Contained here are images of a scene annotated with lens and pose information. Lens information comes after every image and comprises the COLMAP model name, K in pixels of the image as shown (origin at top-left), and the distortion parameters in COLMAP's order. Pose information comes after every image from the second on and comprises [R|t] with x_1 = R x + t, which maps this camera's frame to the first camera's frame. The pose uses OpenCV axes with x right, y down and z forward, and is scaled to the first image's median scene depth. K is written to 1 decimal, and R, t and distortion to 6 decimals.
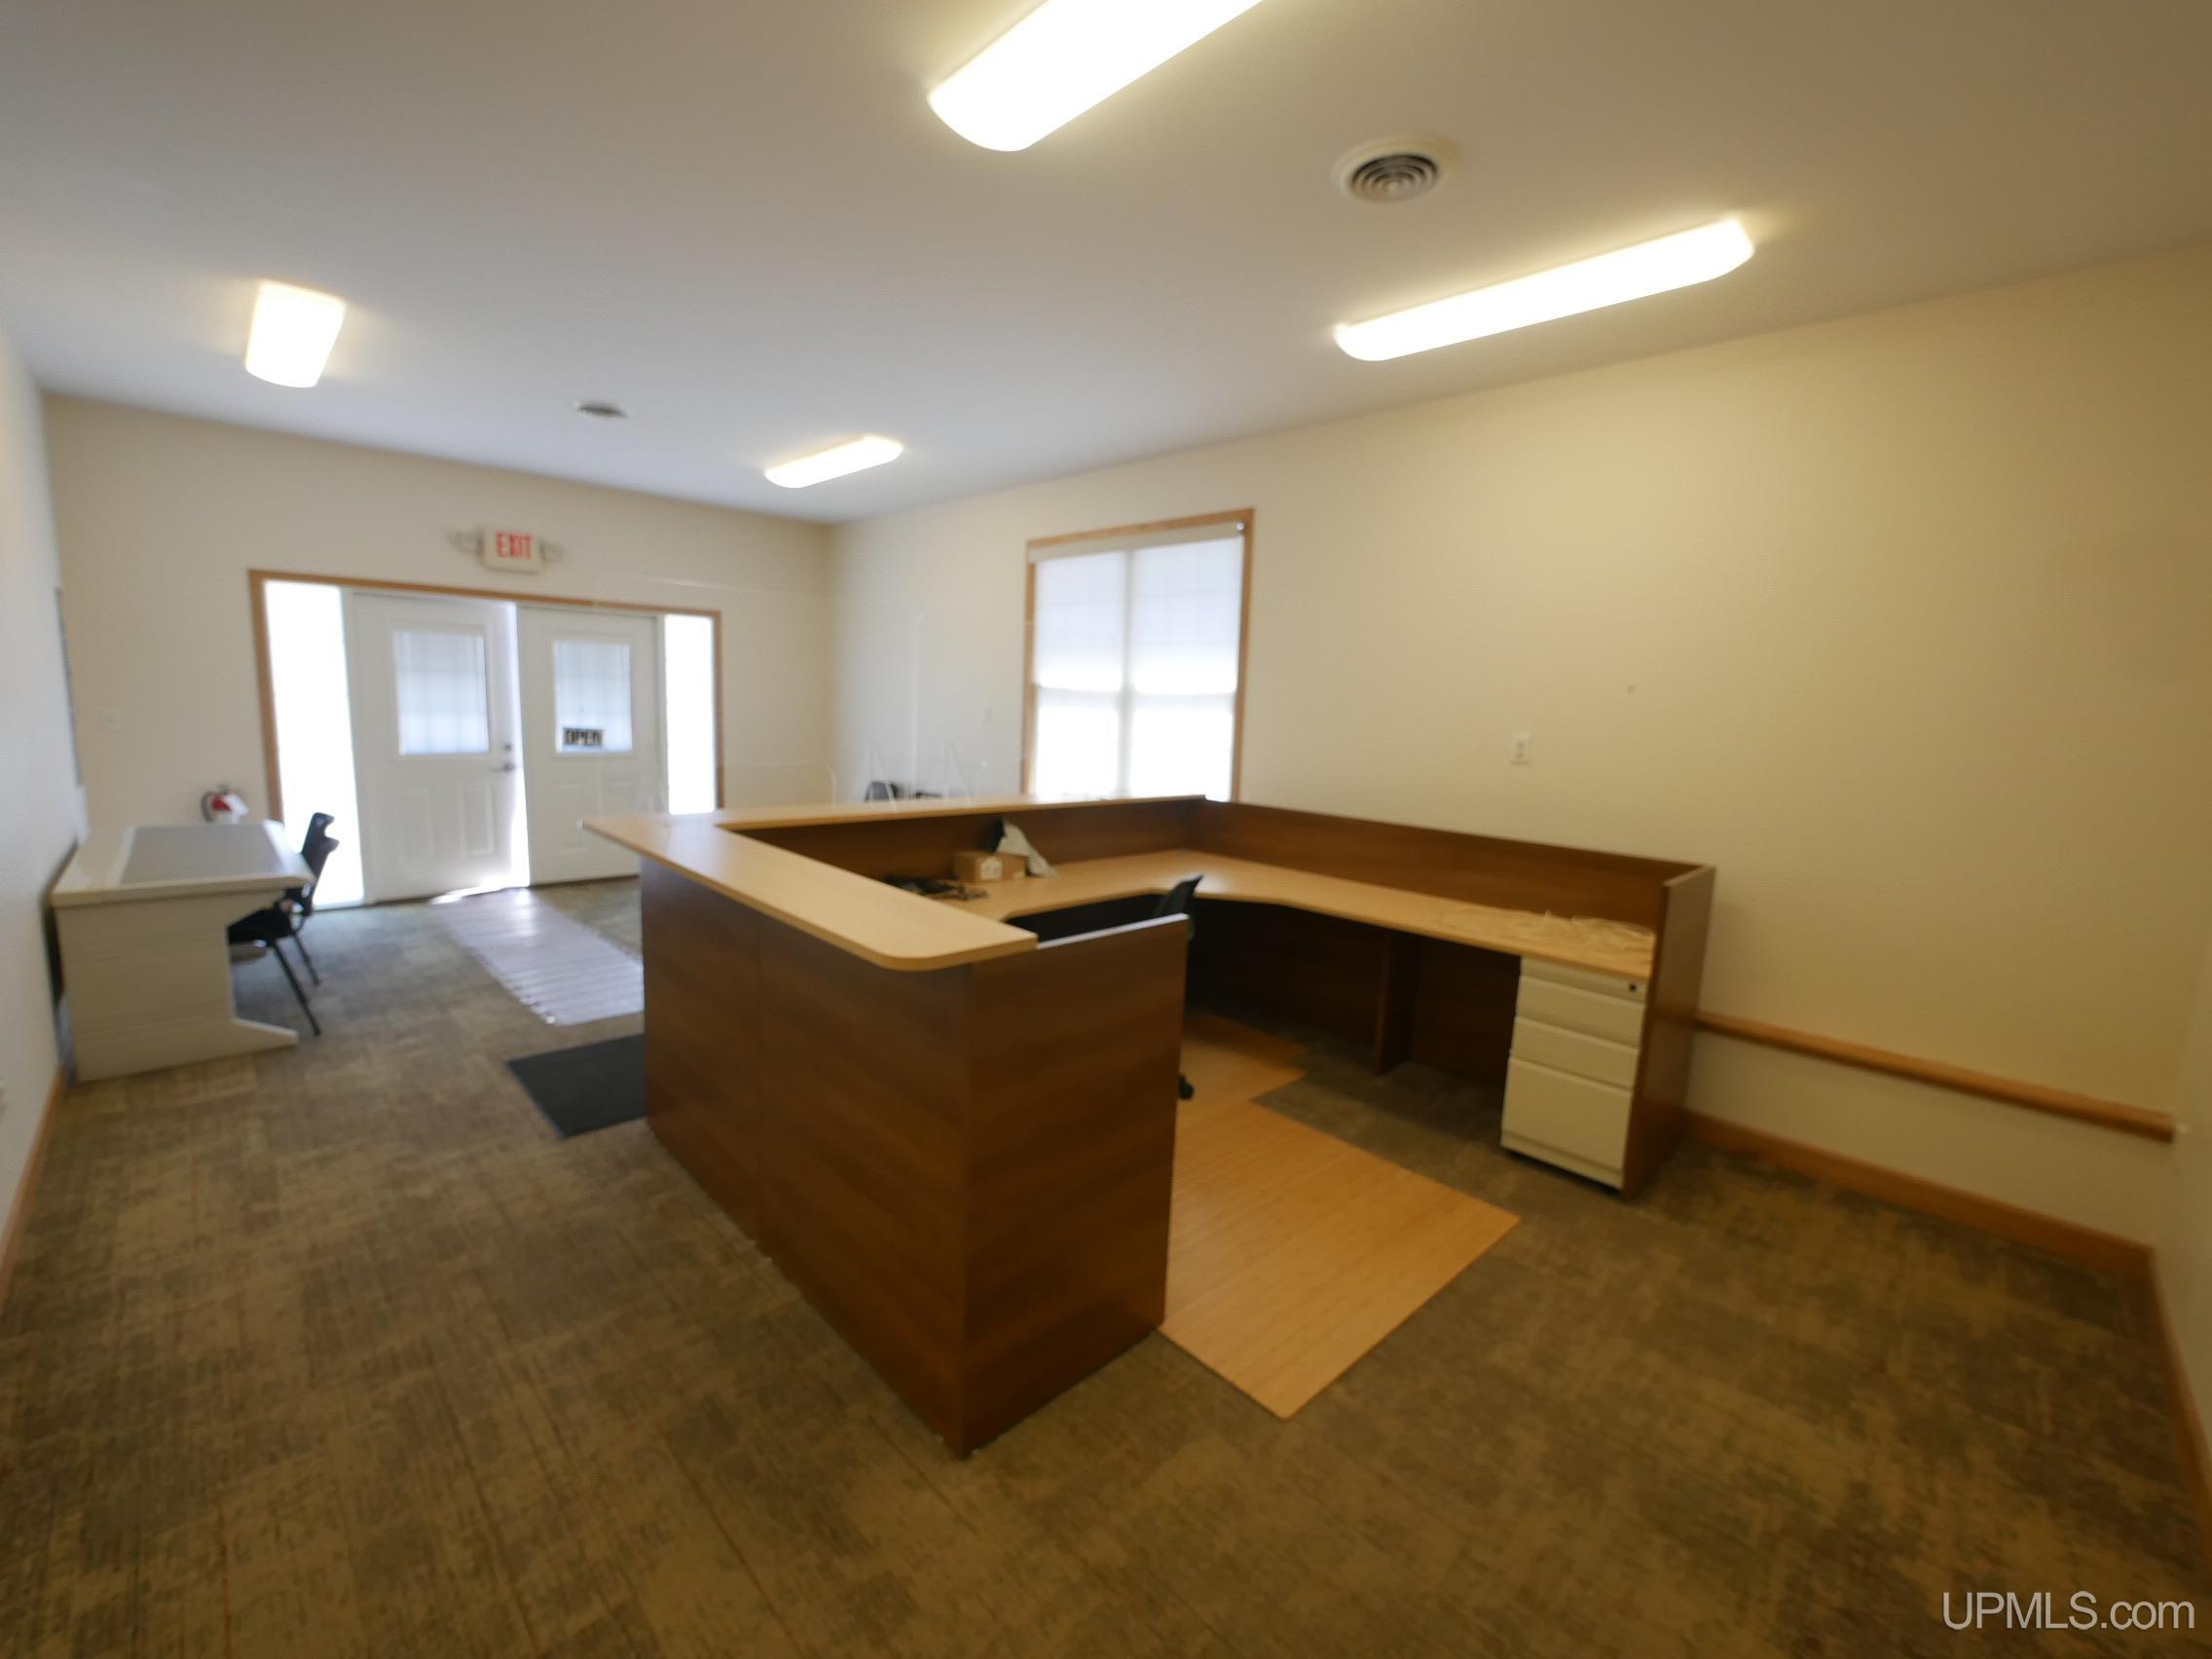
lens RADIAL K [[911.7, 0, 1103.7], [0, 911.7, 820.6], [0, 0, 1]] dist [-0.007909, 0.000571]
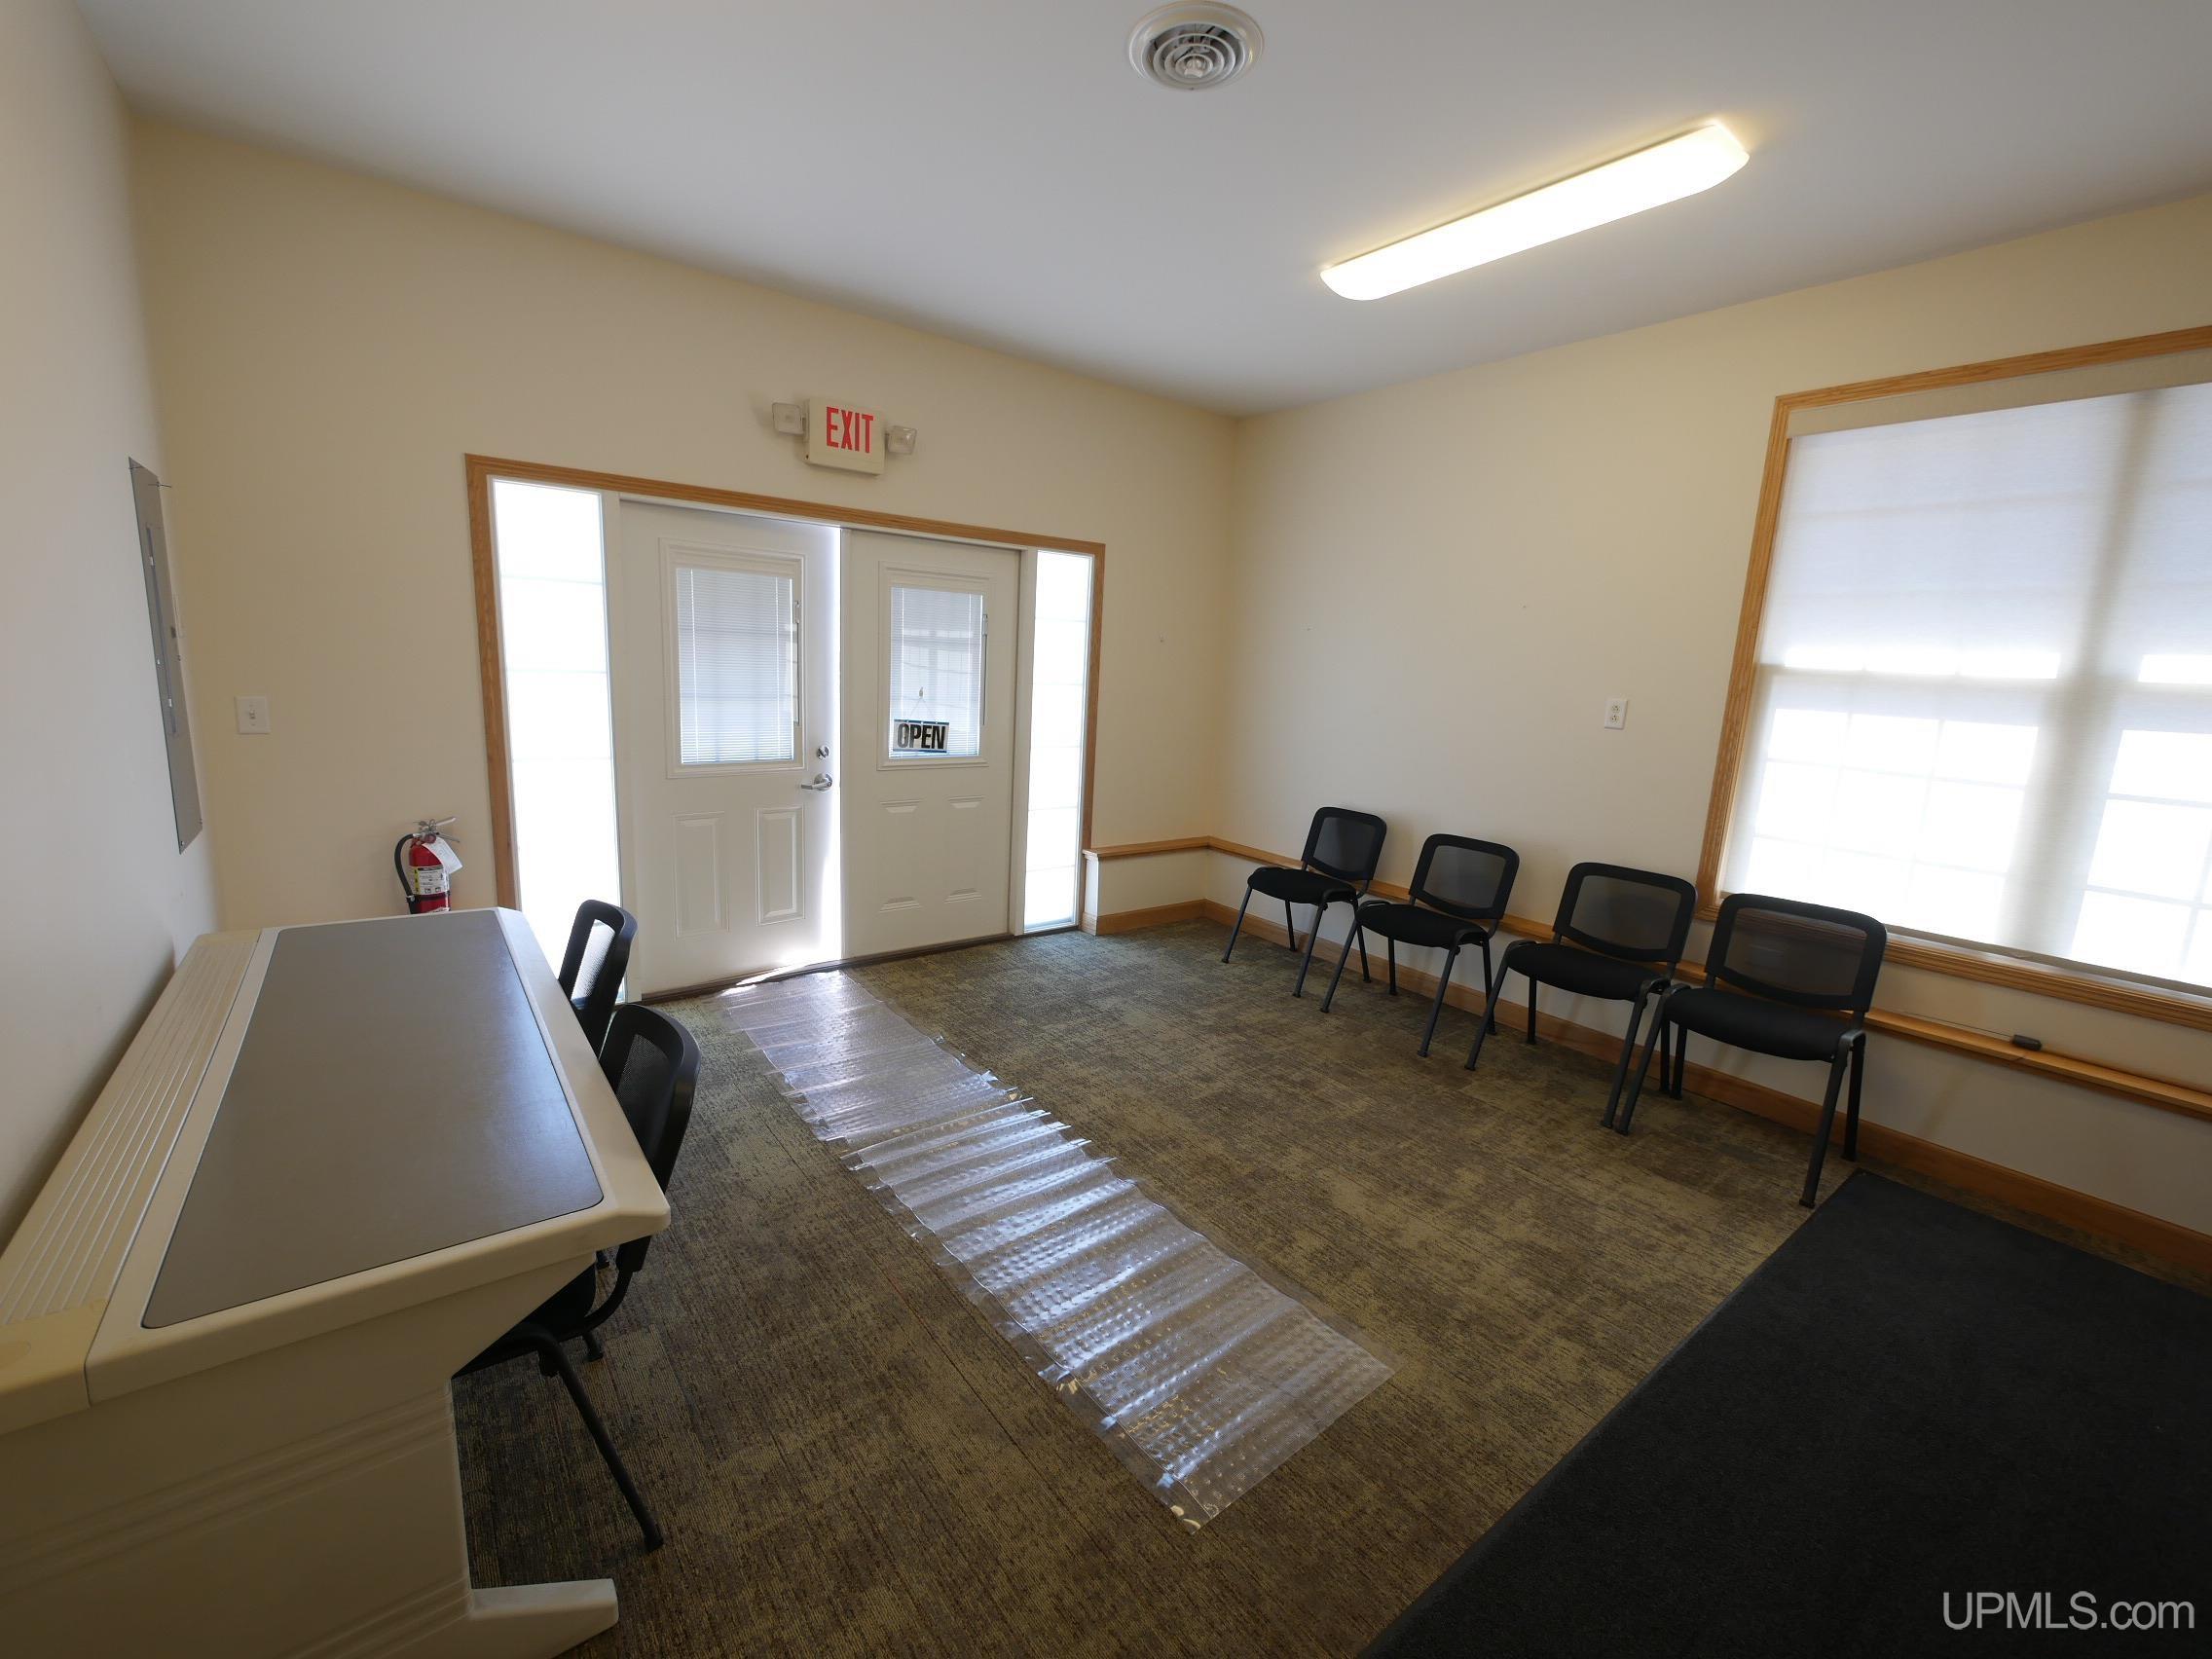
lens RADIAL K [[911.7, 0, 1100.4], [0, 911.7, 818.3], [0, 0, 1]] dist [-0.007909, 0.000571]
pose [[0.991694, 0.031268, -0.124757, -0.637856], [-0.027090, 0.999018, 0.035045, -0.104844], [0.125731, -0.031374, 0.991568, 0.644417]]
